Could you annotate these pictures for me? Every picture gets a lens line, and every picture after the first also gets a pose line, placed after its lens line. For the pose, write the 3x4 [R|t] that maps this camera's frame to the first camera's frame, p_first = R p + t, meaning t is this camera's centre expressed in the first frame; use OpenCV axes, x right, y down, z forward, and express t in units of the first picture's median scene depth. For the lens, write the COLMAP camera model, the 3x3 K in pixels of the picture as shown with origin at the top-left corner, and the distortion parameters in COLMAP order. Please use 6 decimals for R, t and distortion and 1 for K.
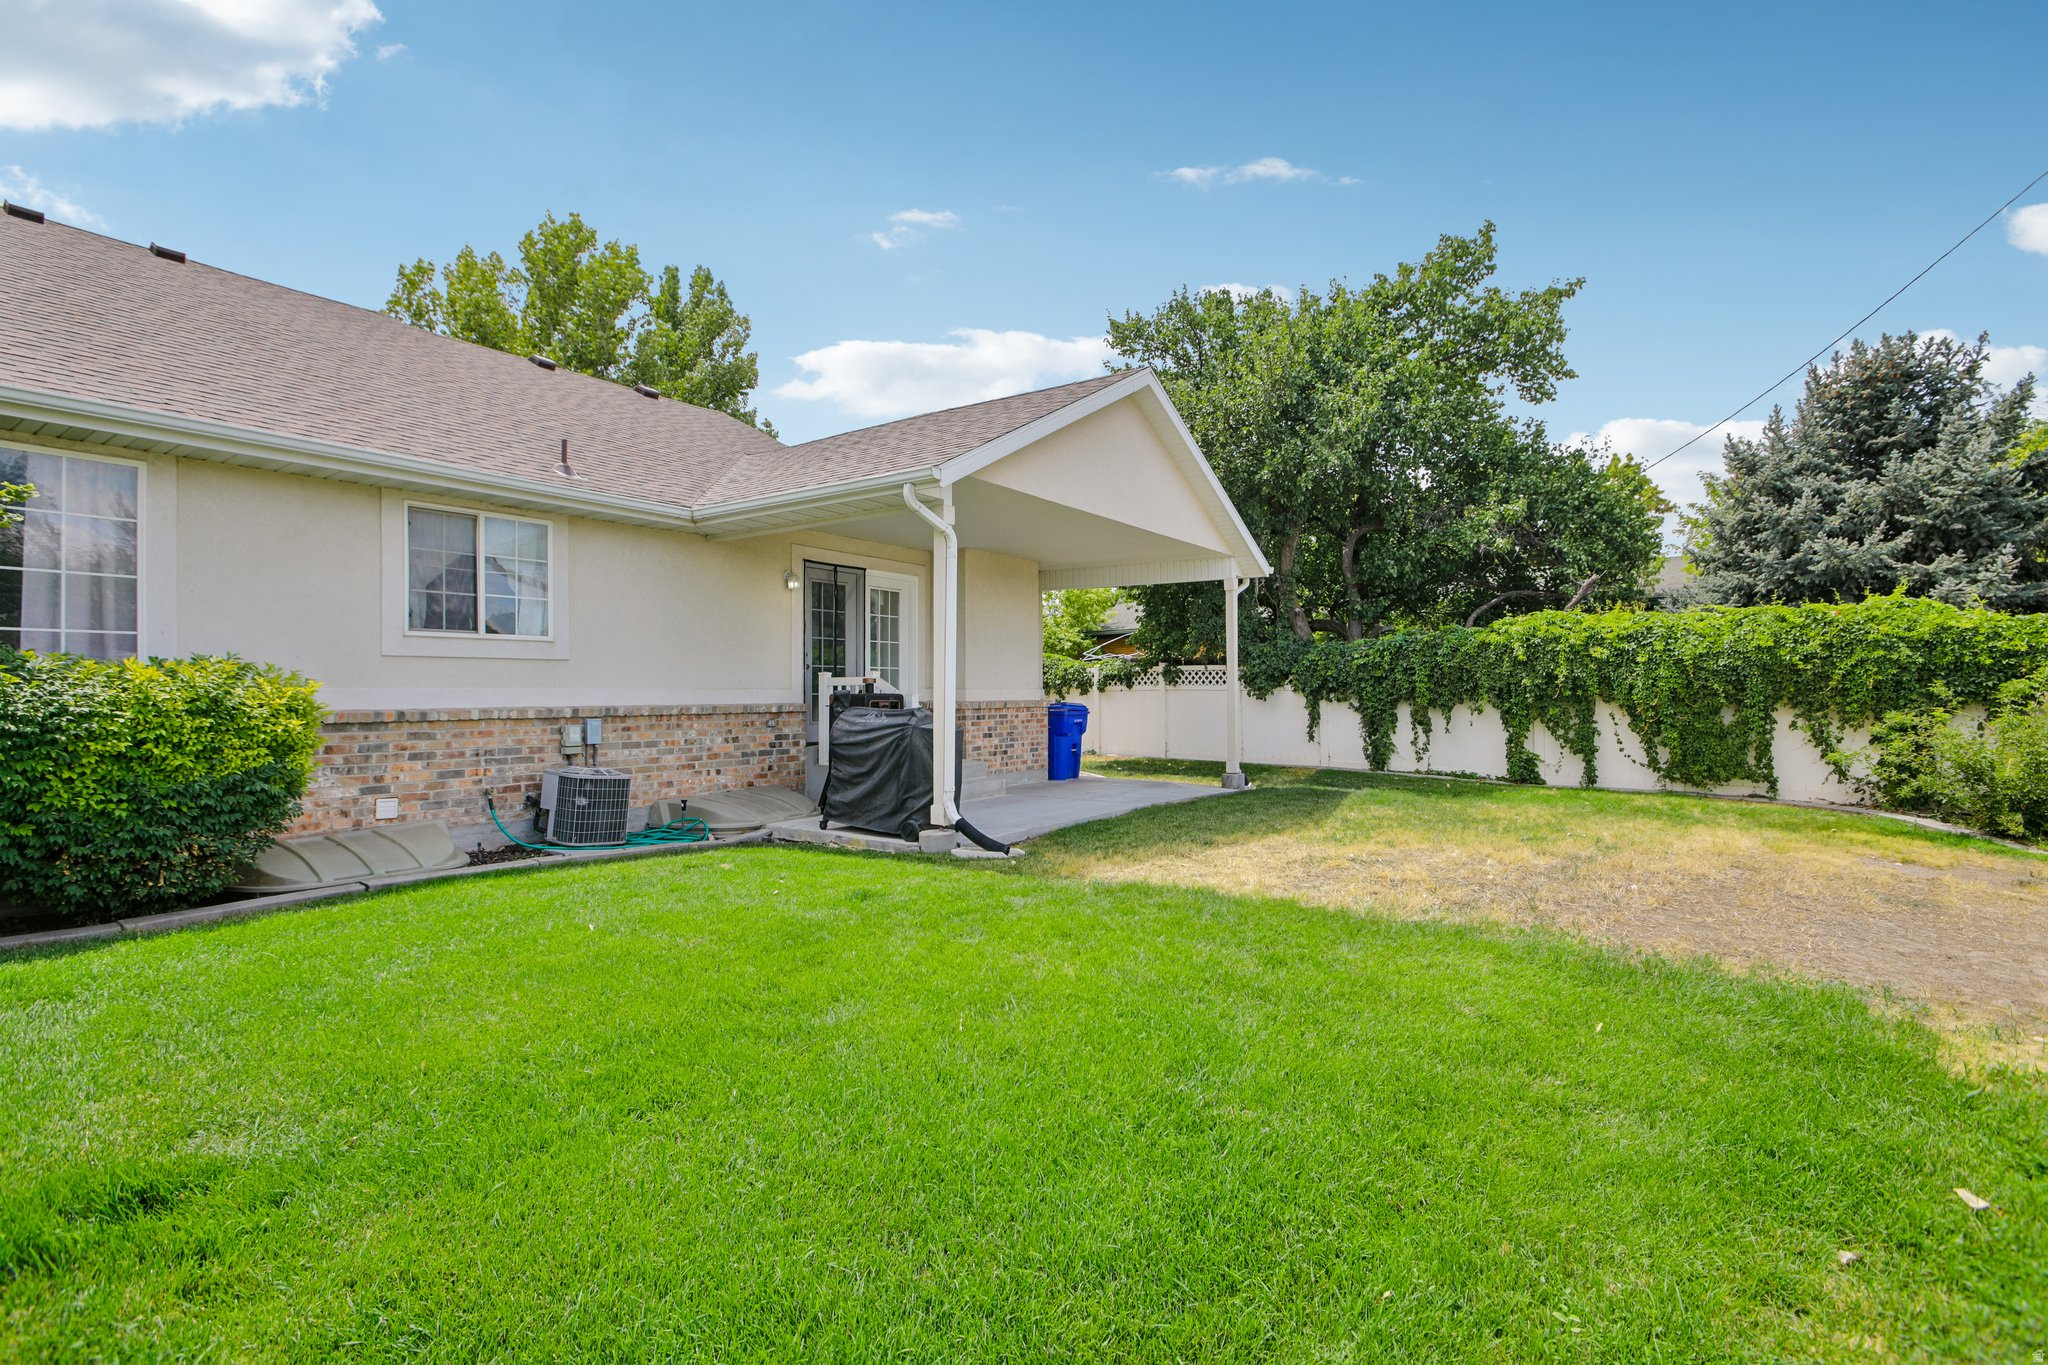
lens RADIAL K [[967.3, 0, 1019.4], [0, 967.3, 686.8], [0, 0, 1]] dist [-0.046259, 0.021182]
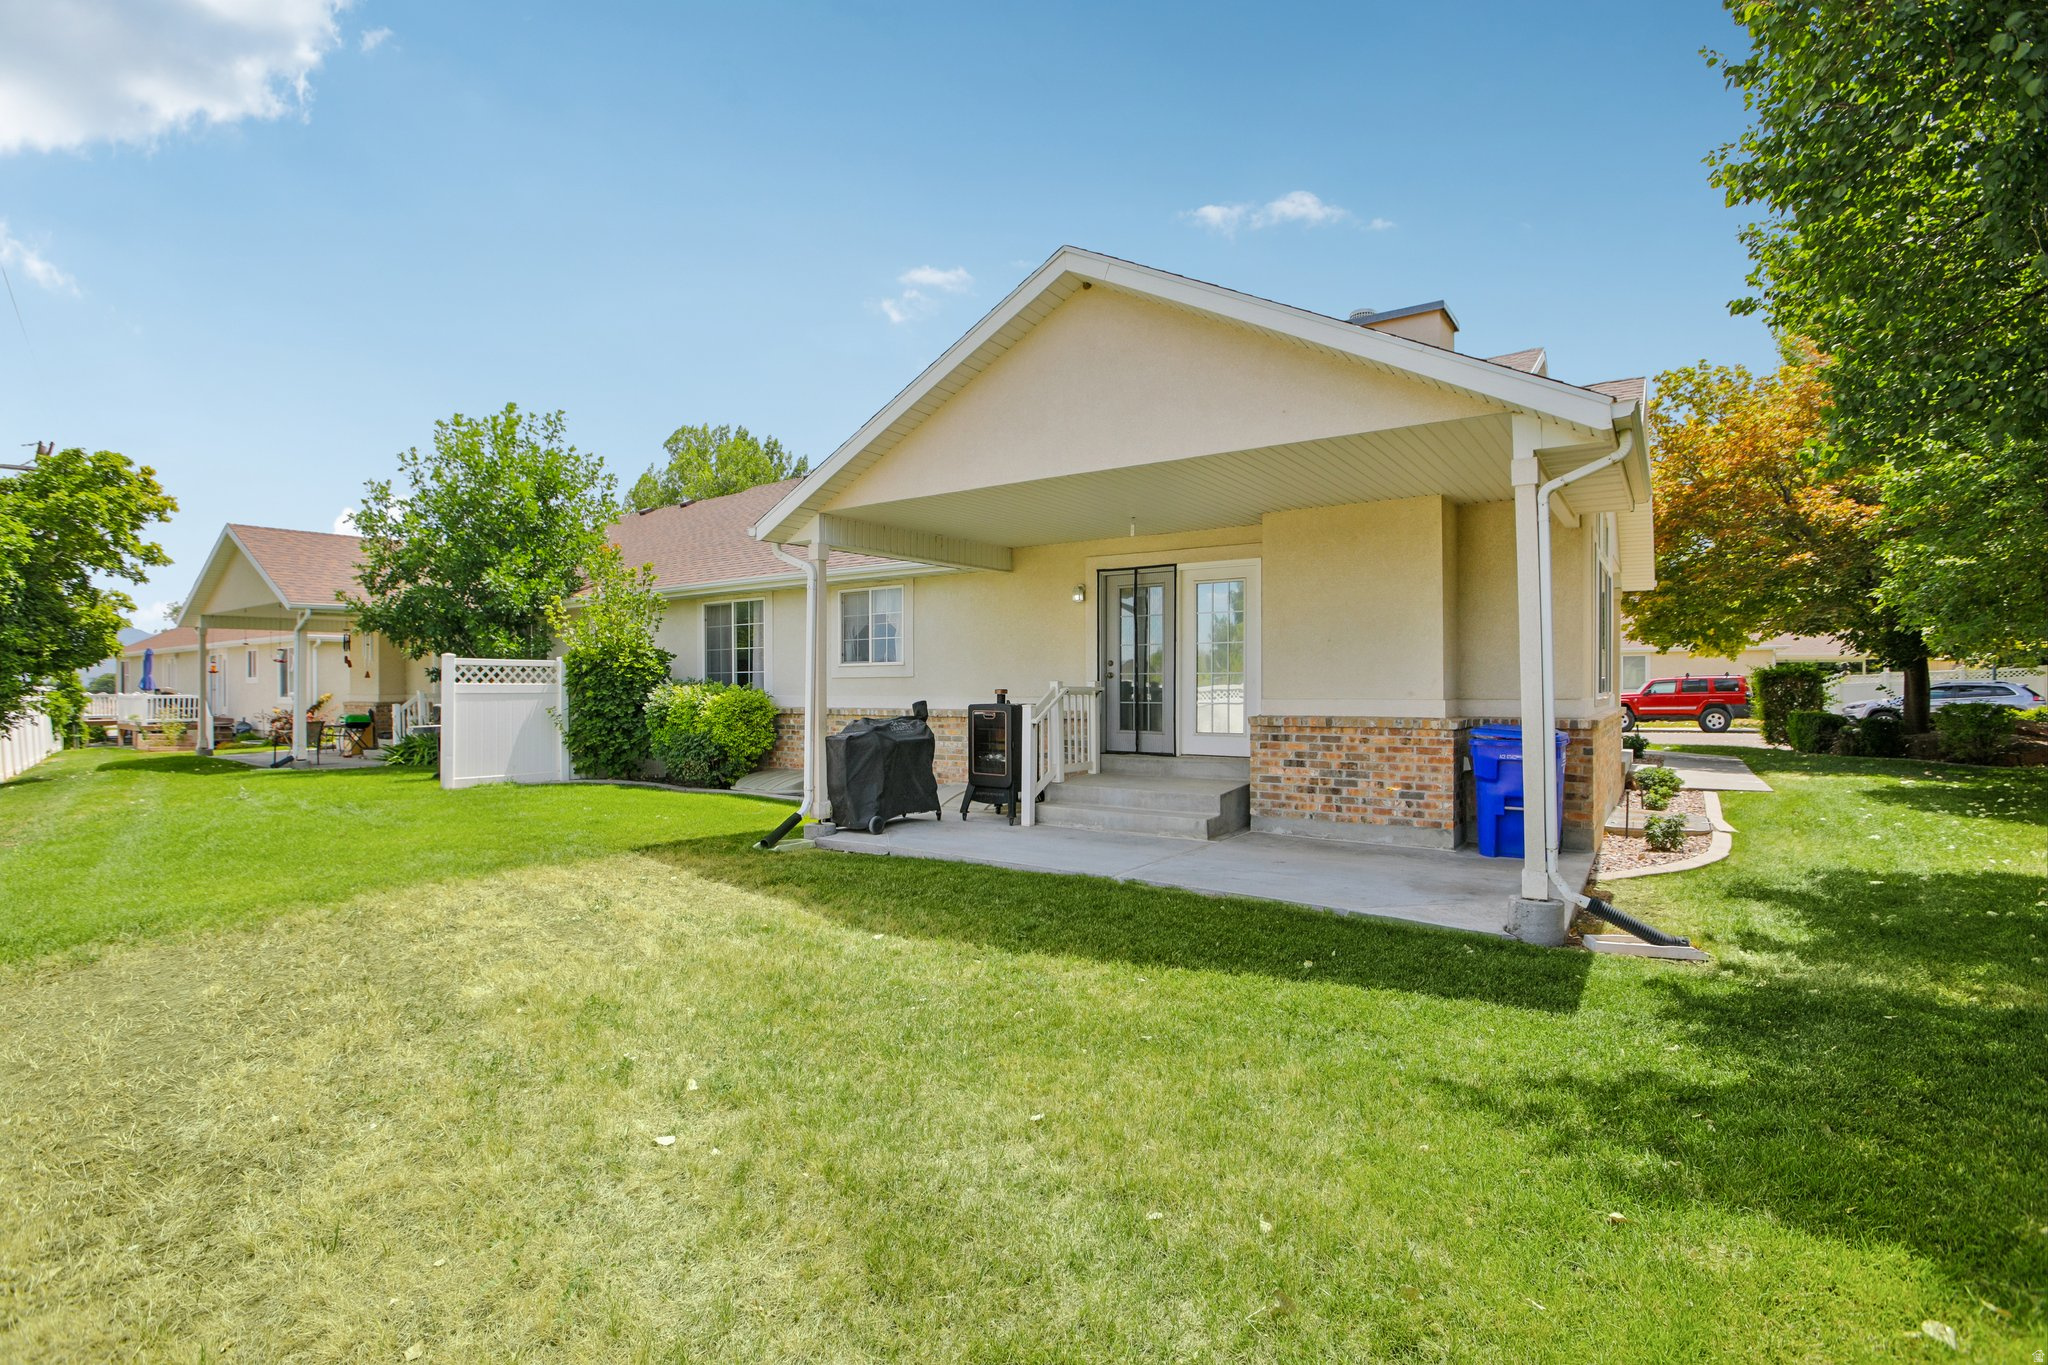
lens RADIAL K [[967.3, 0, 1019.4], [0, 967.3, 686.8], [0, 0, 1]] dist [-0.046259, 0.021182]
pose [[-0.006016, 0.000700, -0.999982, 1.043481], [0.005925, 0.999982, 0.000665, -0.013455], [0.999964, -0.005920, -0.006020, 1.205920]]
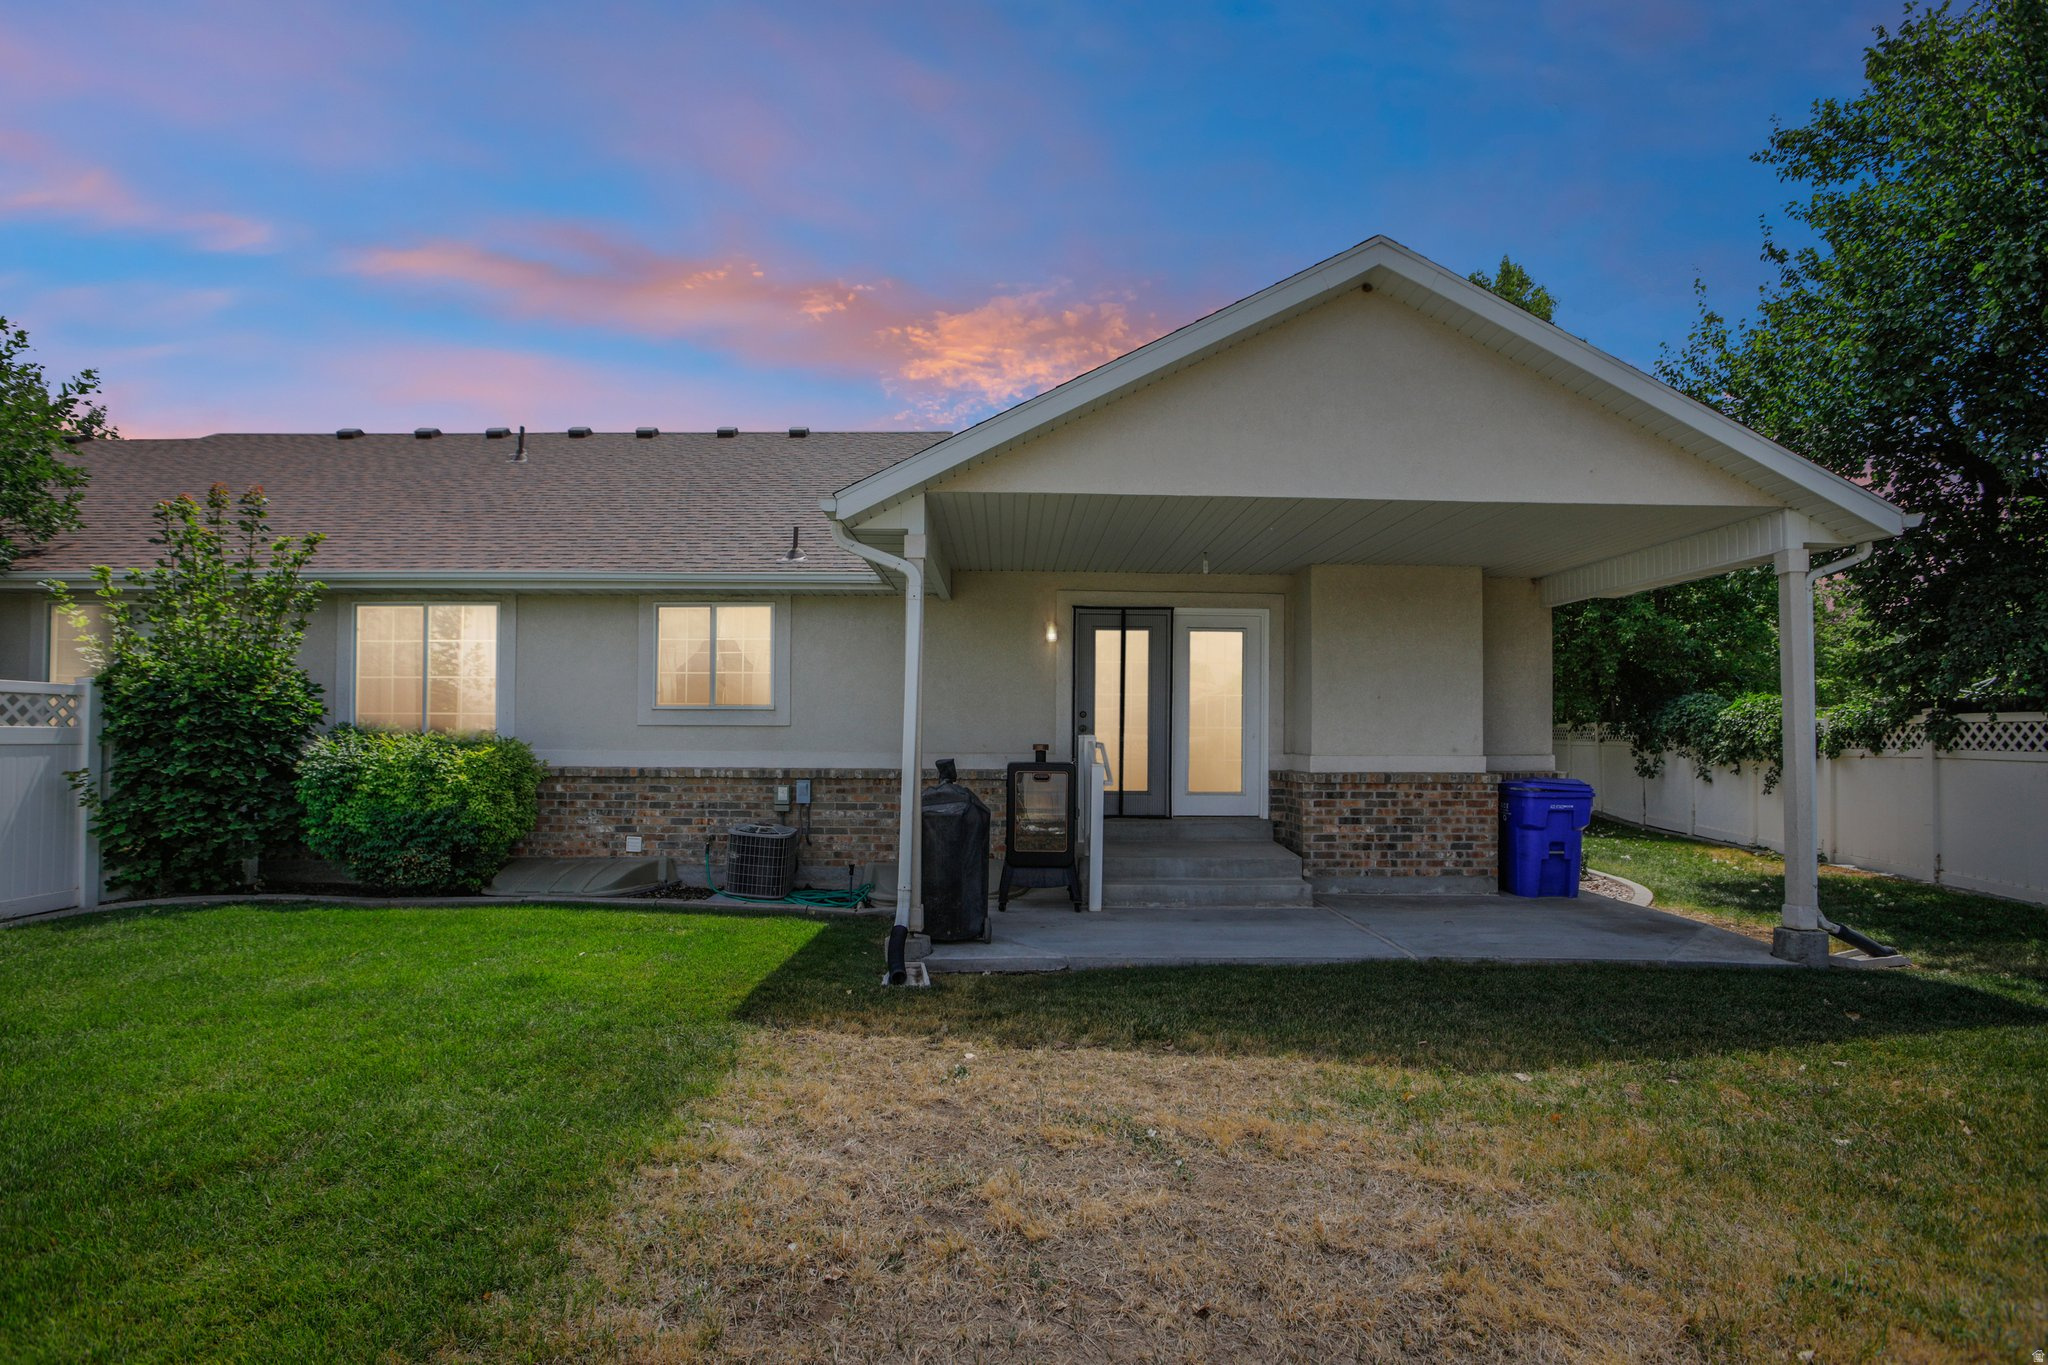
lens RADIAL K [[993.4, 0, 1019.7], [0, 993.4, 714.4], [0, 0, 1]] dist [-0.061546, 0.013850]
pose [[0.584038, -0.013667, -0.811611, 0.632229], [-0.003281, 0.999810, -0.019197, -0.020836], [0.811720, 0.013875, 0.583882, 0.563800]]
